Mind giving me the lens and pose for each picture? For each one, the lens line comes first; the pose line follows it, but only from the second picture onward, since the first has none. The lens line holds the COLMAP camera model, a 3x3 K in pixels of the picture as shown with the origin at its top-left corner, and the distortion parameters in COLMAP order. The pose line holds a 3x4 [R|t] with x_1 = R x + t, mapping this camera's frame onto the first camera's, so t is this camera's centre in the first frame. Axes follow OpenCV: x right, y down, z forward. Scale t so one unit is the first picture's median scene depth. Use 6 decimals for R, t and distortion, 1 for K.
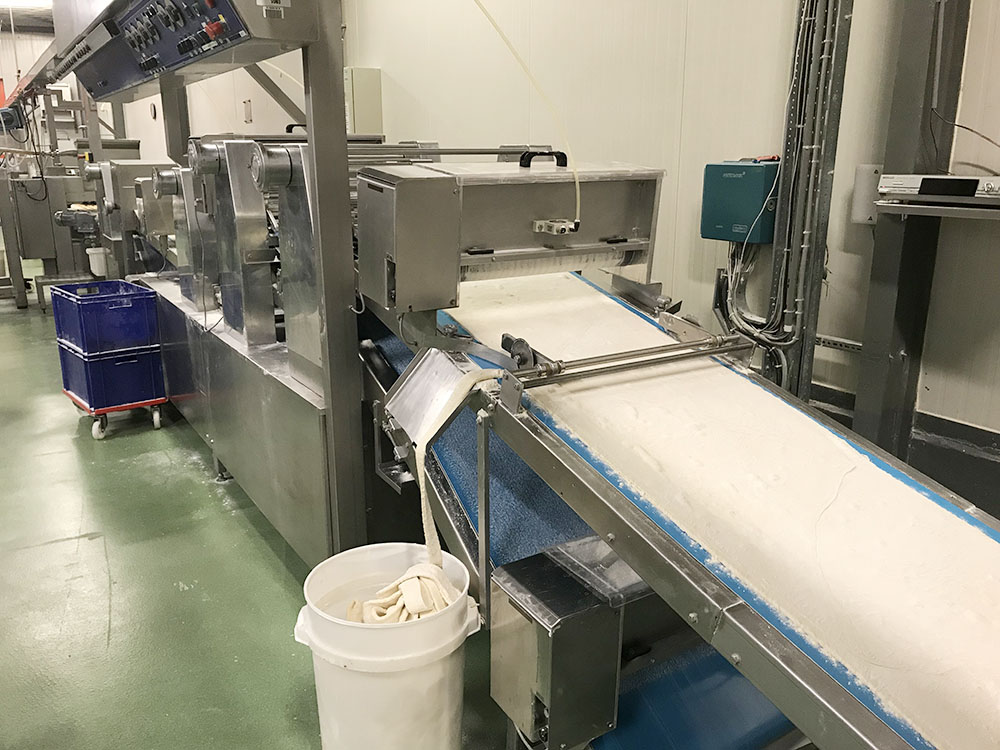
lens RADIAL K [[825.2, 0, 498.8], [0, 825.2, 381.1], [0, 0, 1]] dist [0.004467, 0.005074]
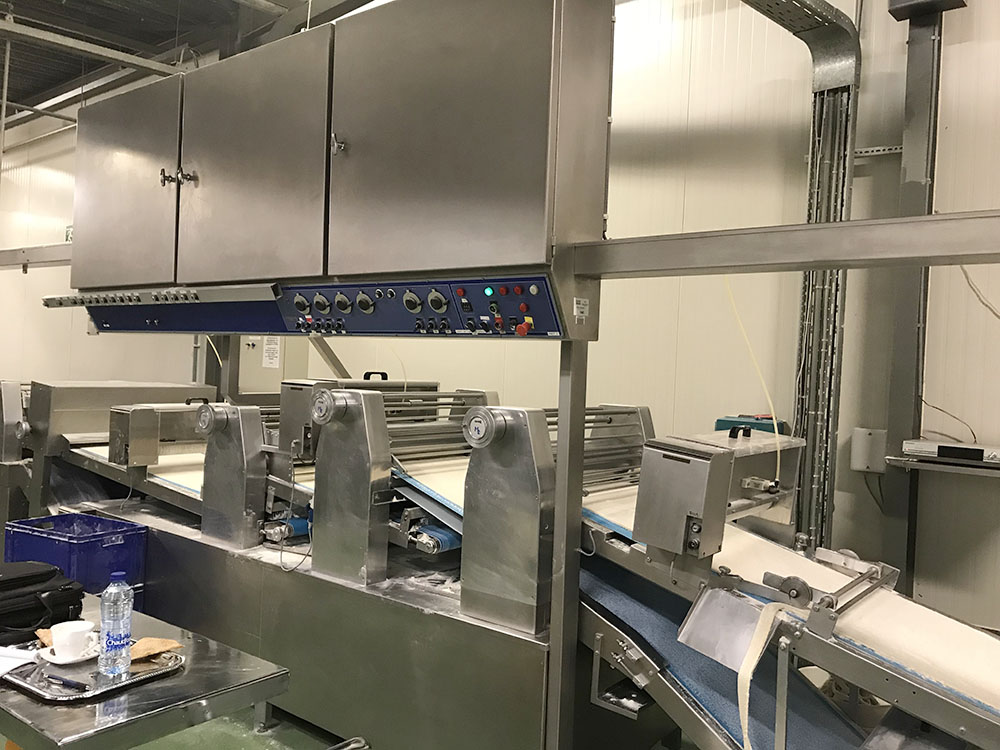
lens RADIAL K [[825.2, 0, 500.3], [0, 825.2, 372.6], [0, 0, 1]] dist [0.004467, 0.005074]
pose [[0.940330, 0.039576, 0.337956, -0.654992], [0.047028, 0.968565, -0.244276, -0.051603], [-0.337000, 0.245593, 0.908909, -0.070936]]
